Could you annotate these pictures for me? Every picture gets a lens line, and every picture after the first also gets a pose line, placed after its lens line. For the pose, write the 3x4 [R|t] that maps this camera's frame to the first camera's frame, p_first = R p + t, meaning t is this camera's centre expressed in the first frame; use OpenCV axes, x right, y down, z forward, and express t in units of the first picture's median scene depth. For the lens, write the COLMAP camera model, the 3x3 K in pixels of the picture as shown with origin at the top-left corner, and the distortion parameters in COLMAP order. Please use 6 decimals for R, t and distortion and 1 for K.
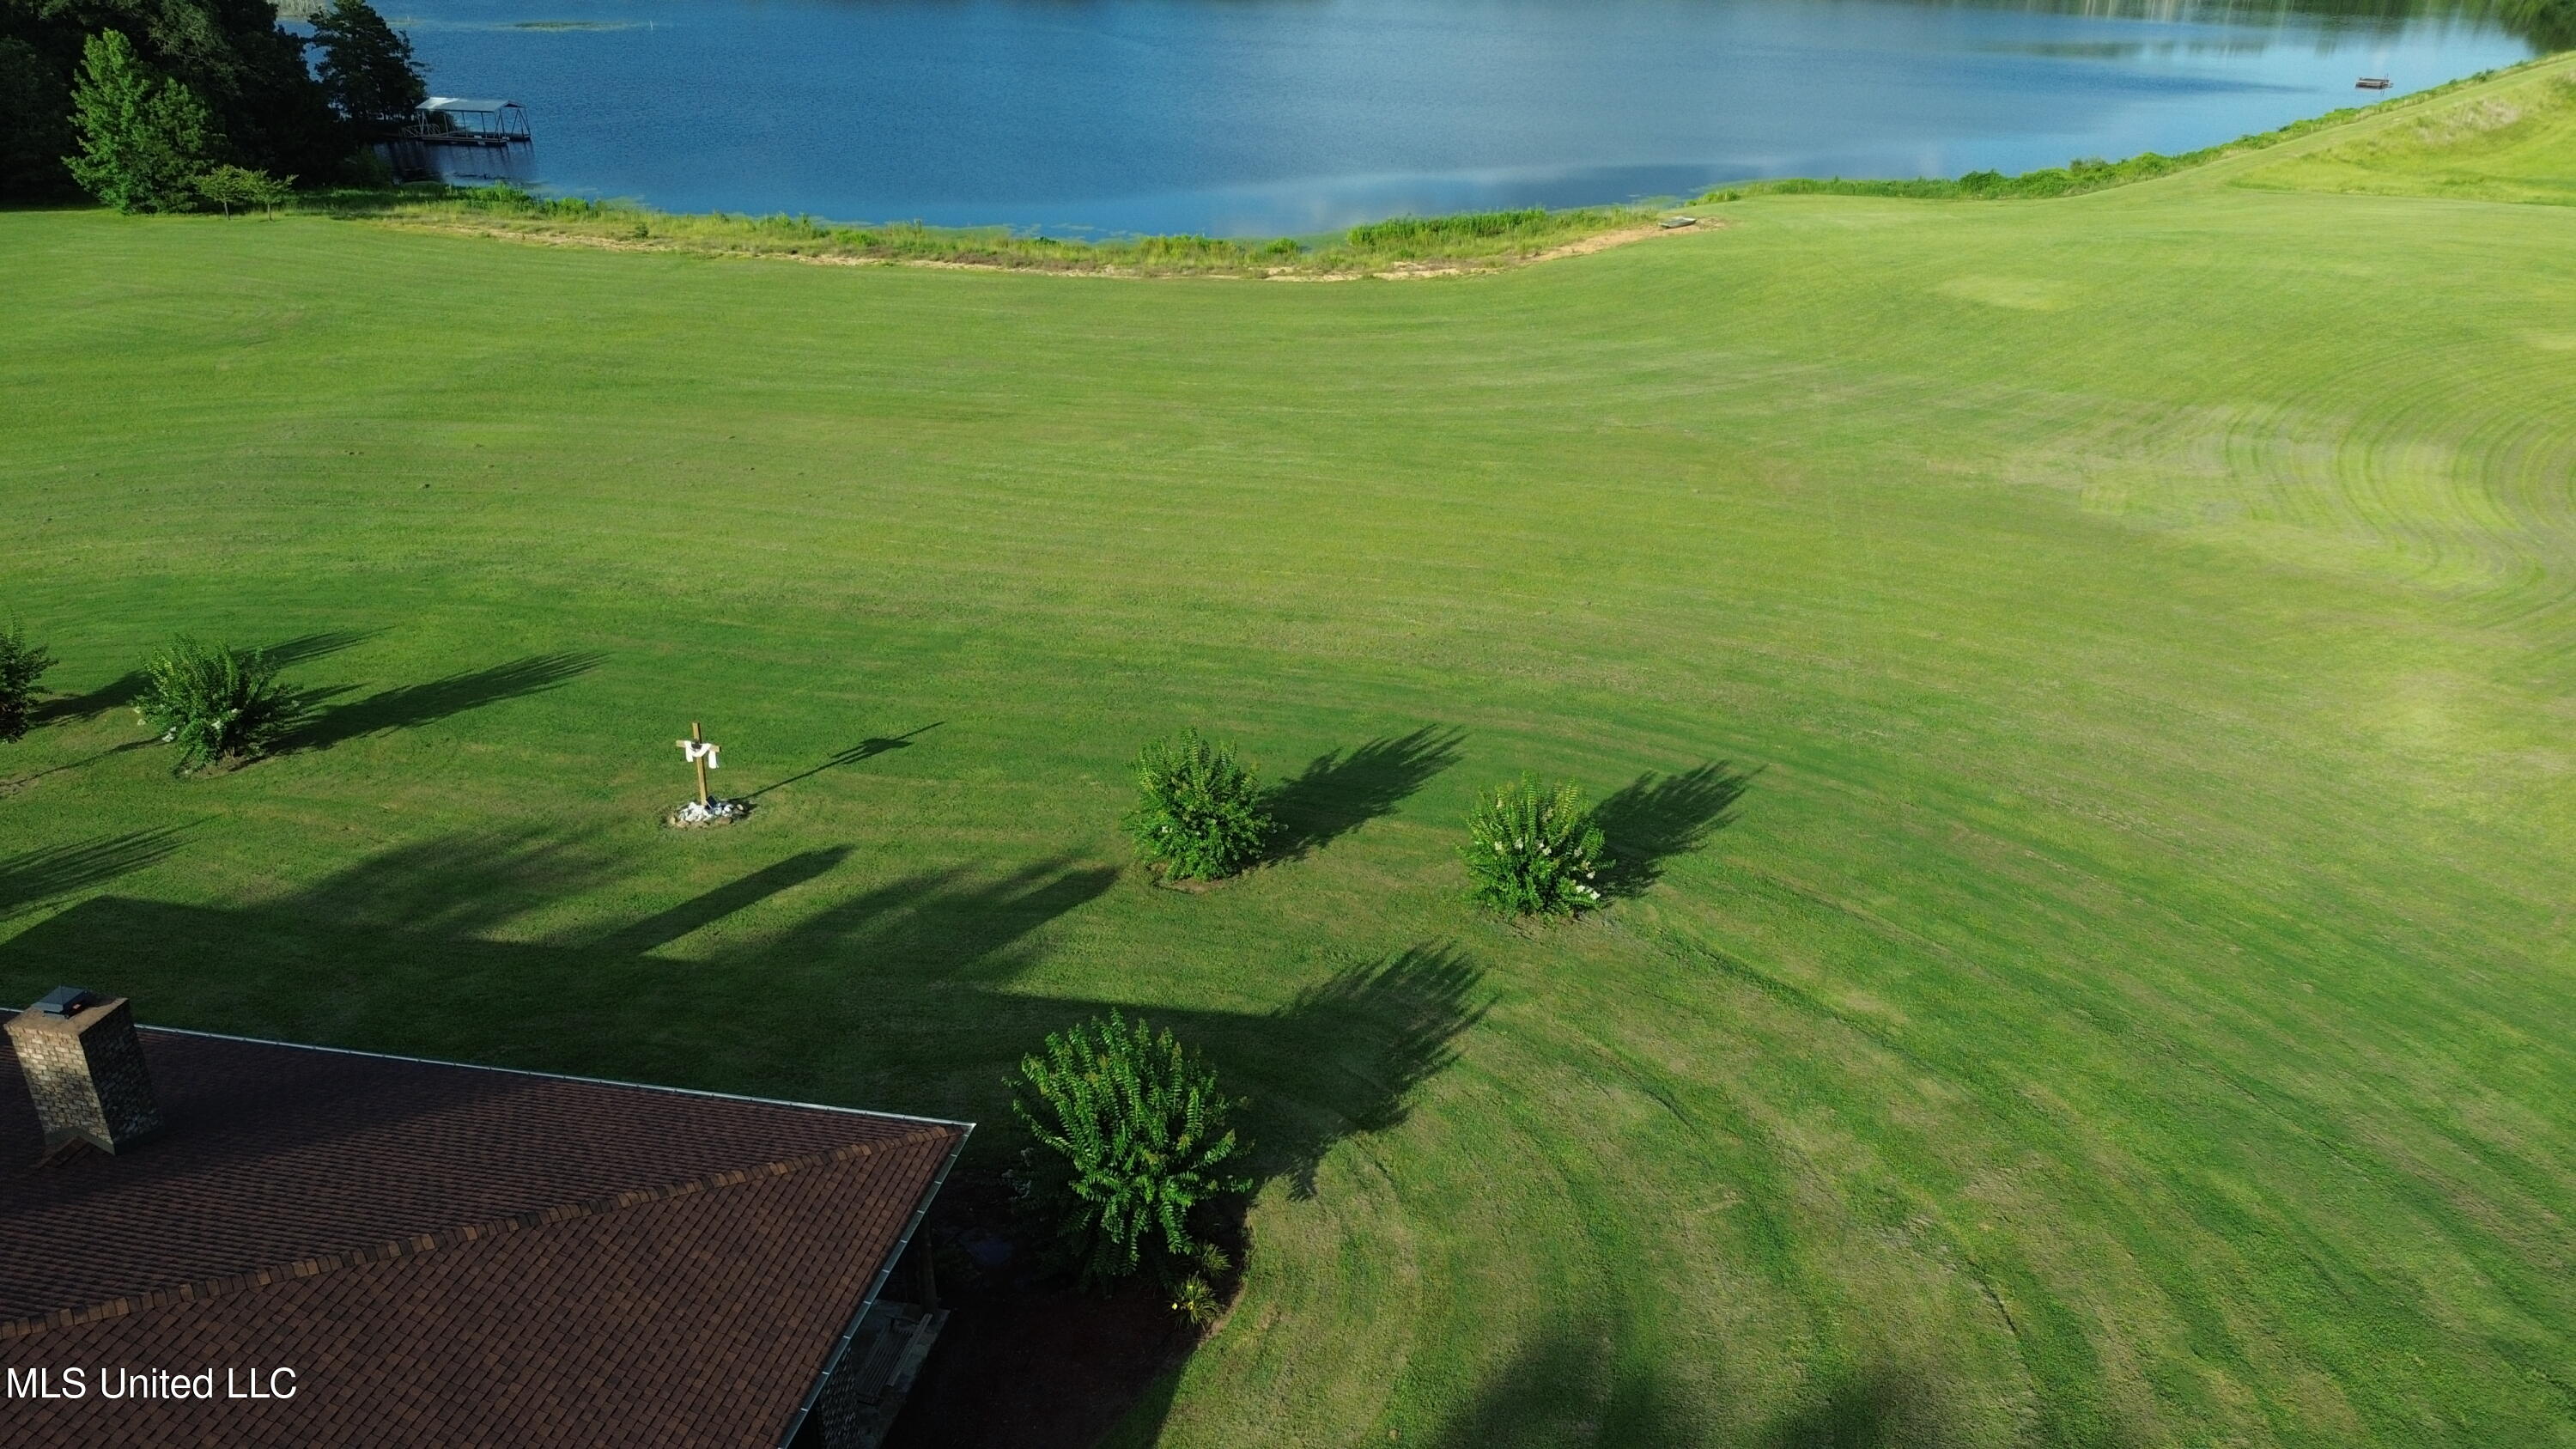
lens RADIAL K [[1817.5, 0, 1286.5], [0, 1817.5, 716.7], [0, 0, 1]] dist [0.071481, -0.068598]
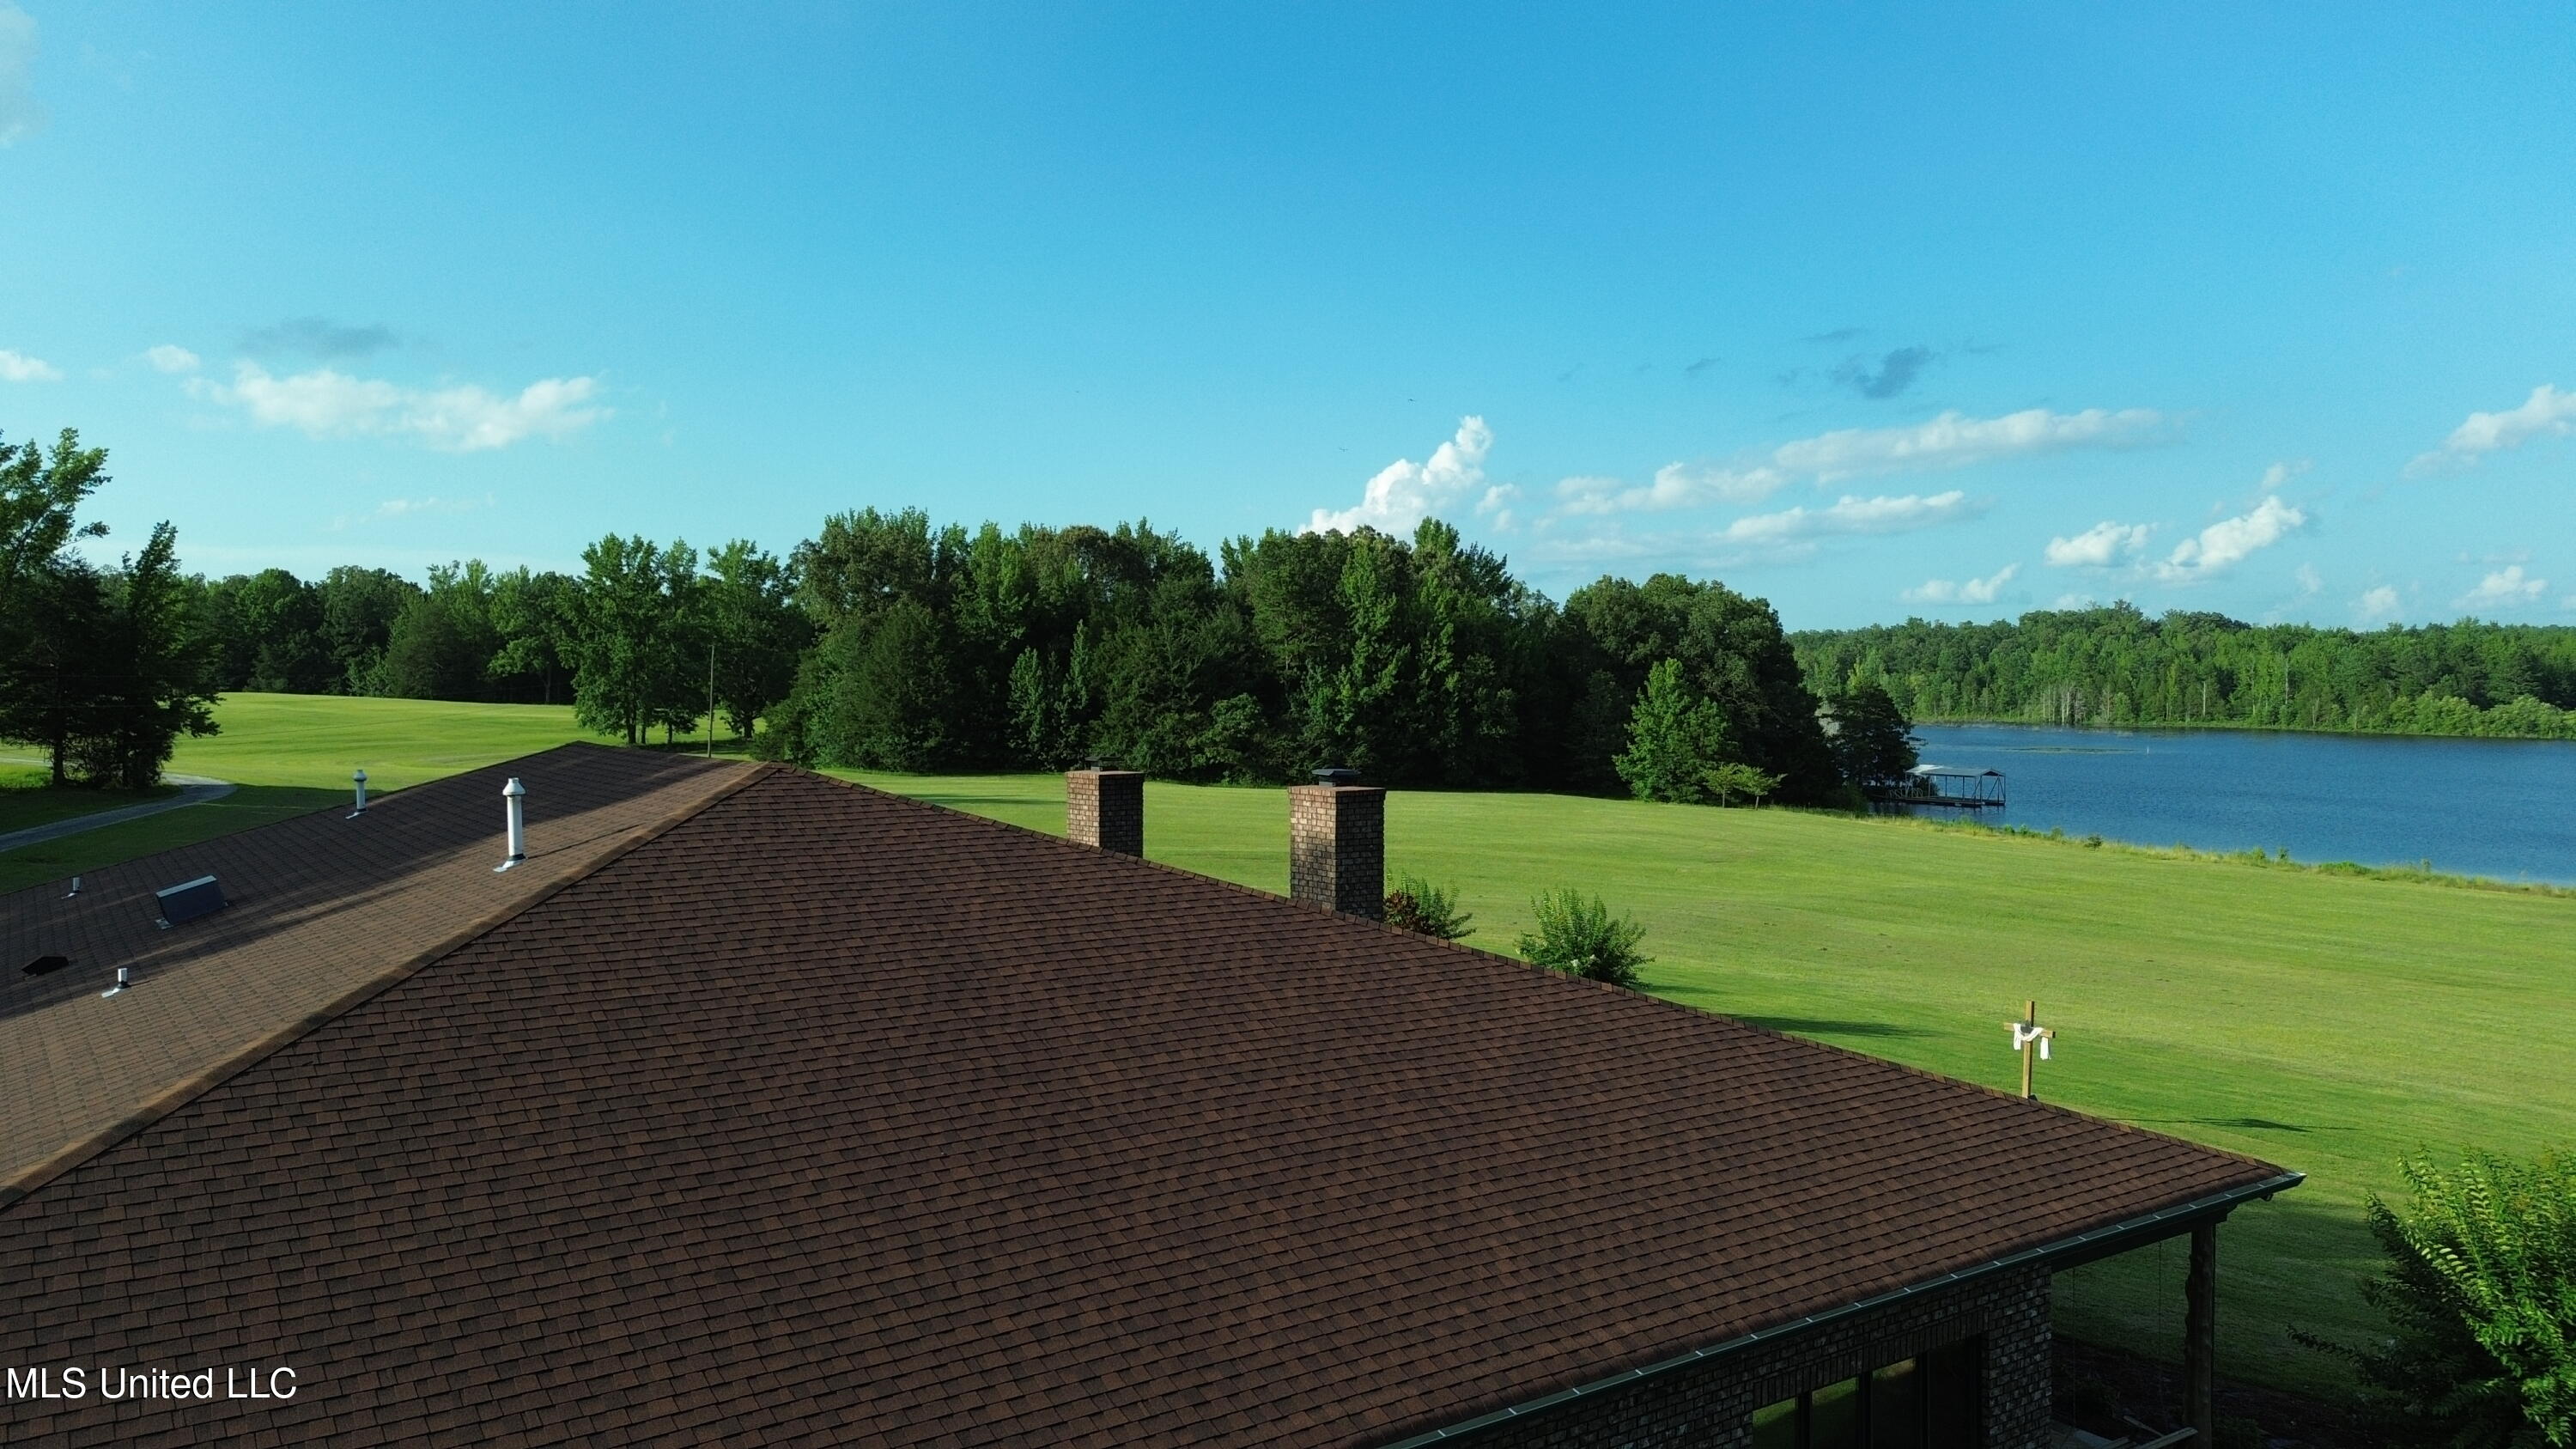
lens RADIAL K [[1817.5, 0, 1296.2], [0, 1817.5, 698.8], [0, 0, 1]] dist [0.071481, -0.068598]
pose [[0.731811, 0.010174, -0.681432, 0.005924], [-0.284554, 0.913121, -0.291958, 0.108919], [0.619259, 0.407562, 0.671127, 0.071695]]
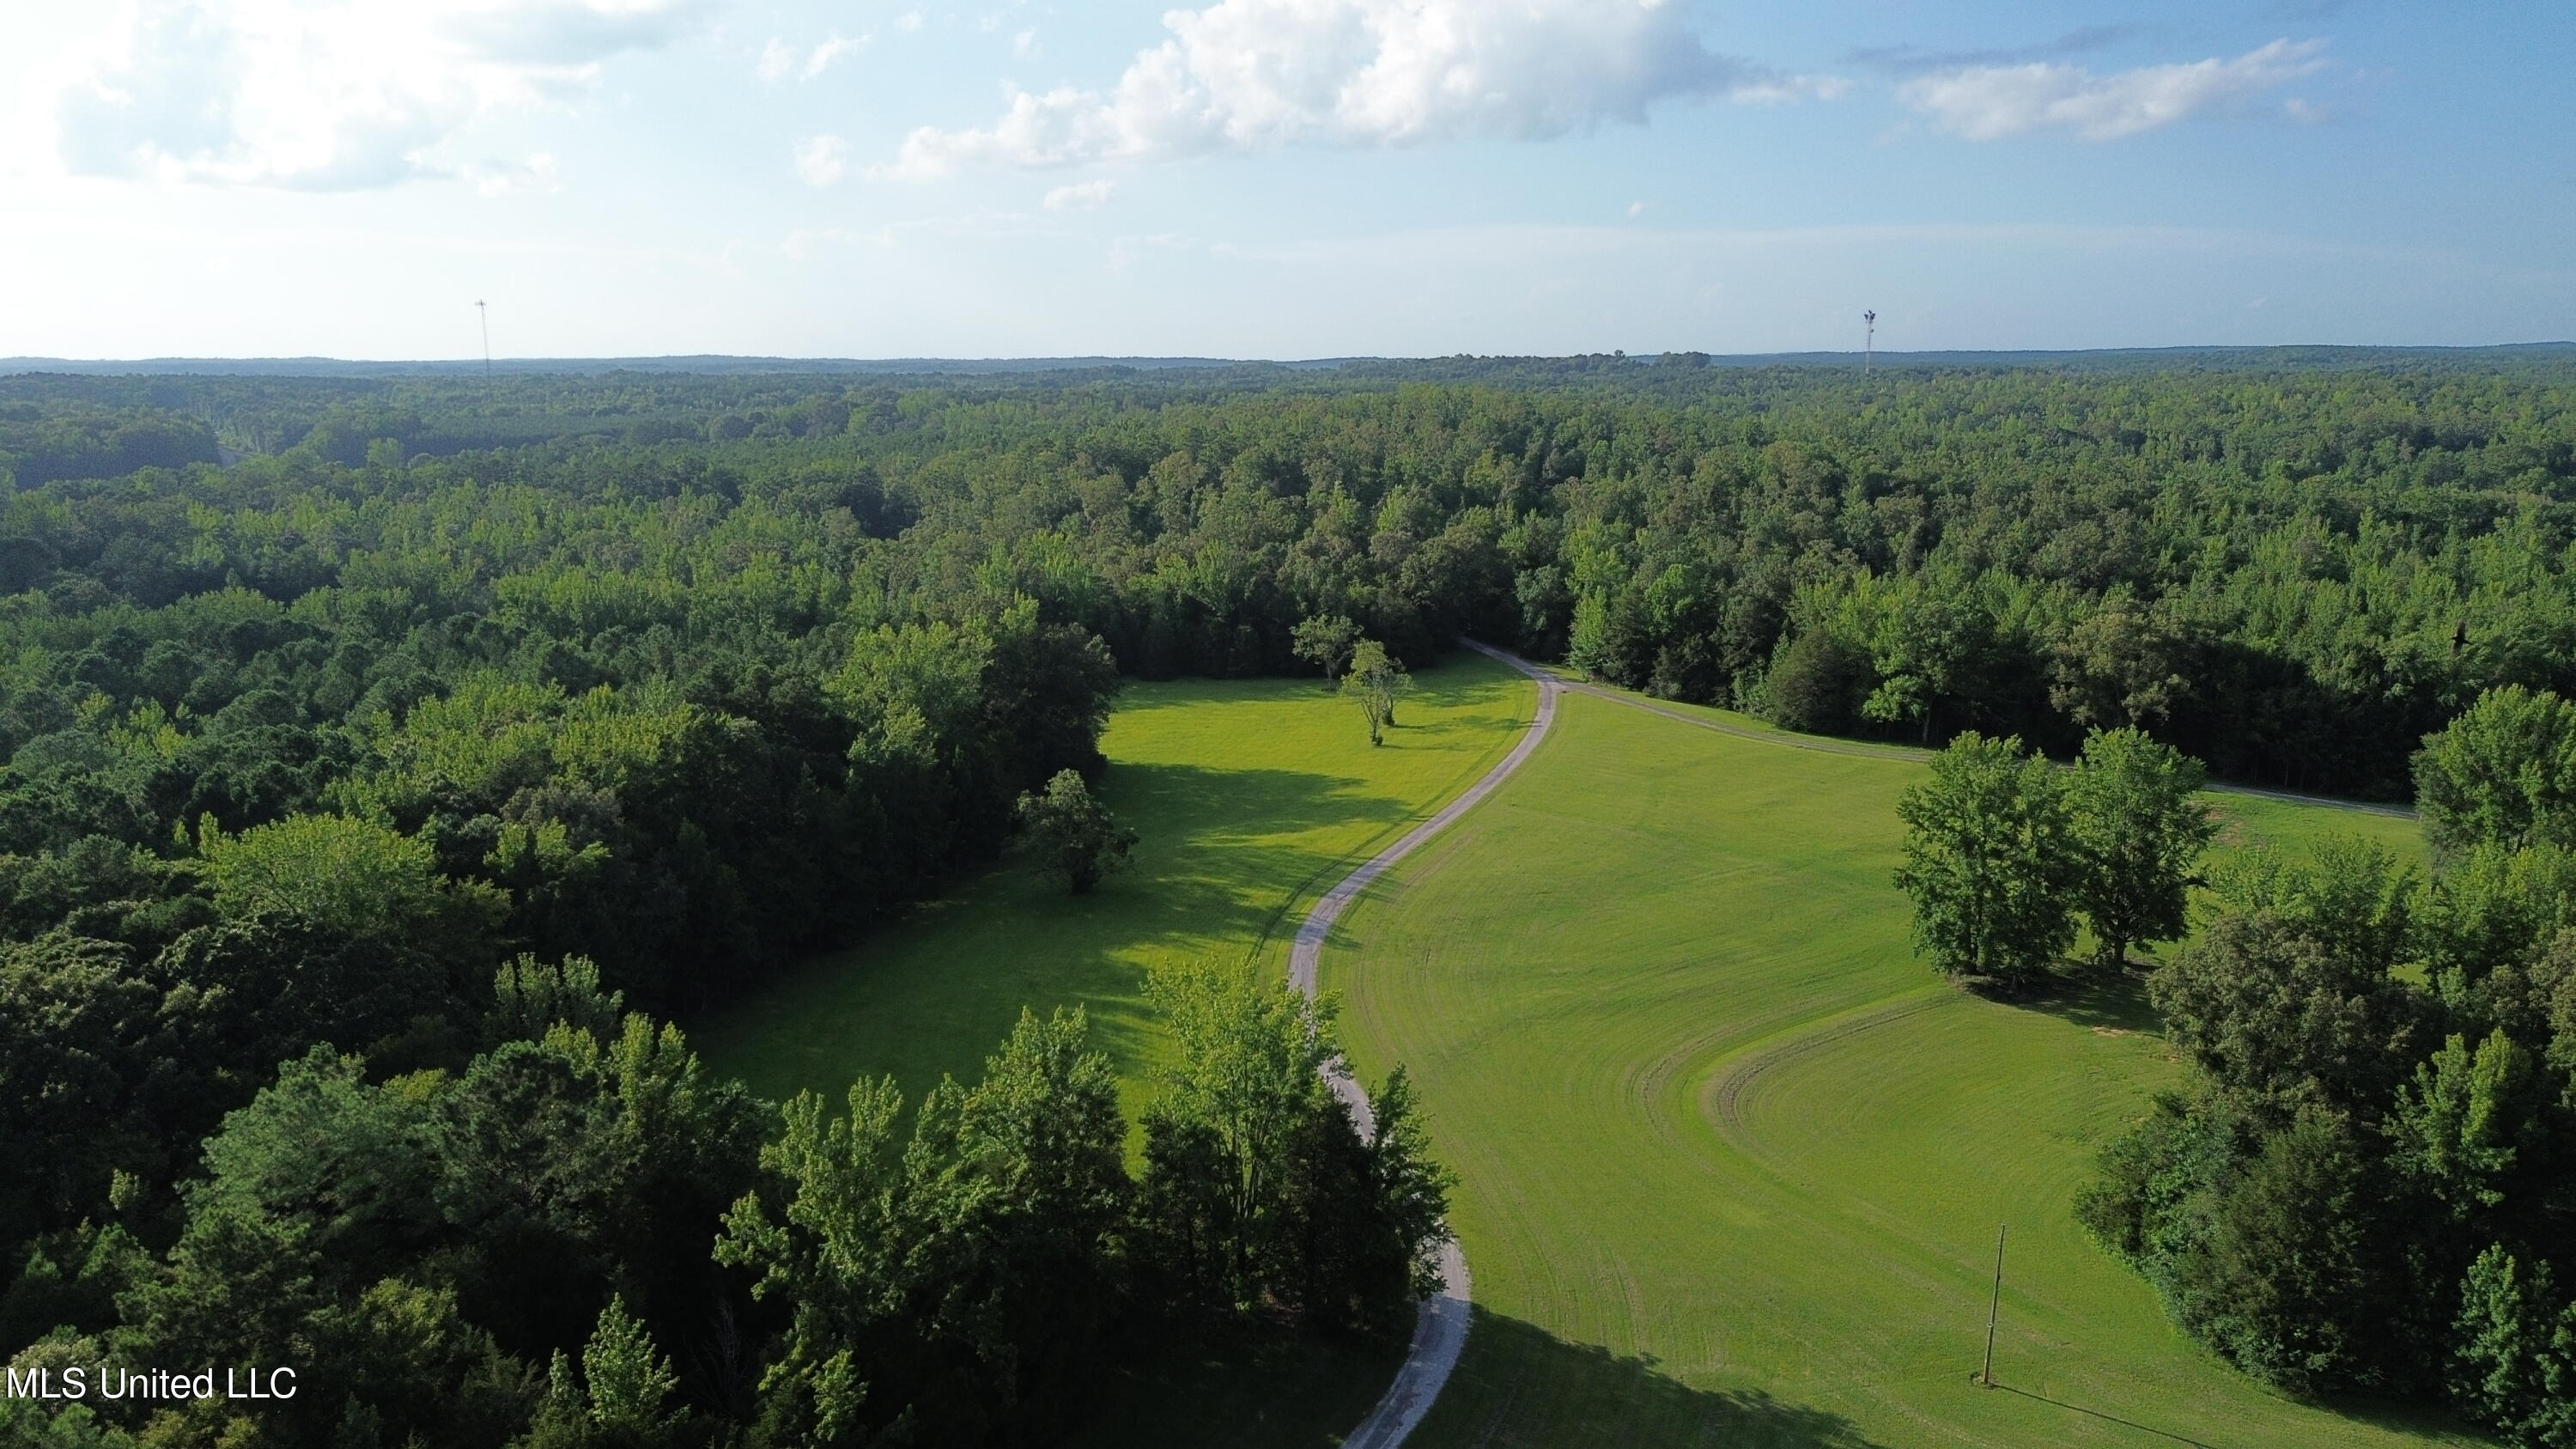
lens RADIAL K [[1817.5, 0, 1299.2], [0, 1817.5, 723.2], [0, 0, 1]] dist [0.071481, -0.068598]
pose [[0.065111, 0.198020, -0.978033, -0.360610], [-0.410479, 0.898665, 0.154624, -0.554895], [0.909542, 0.391394, 0.139797, 0.086739]]
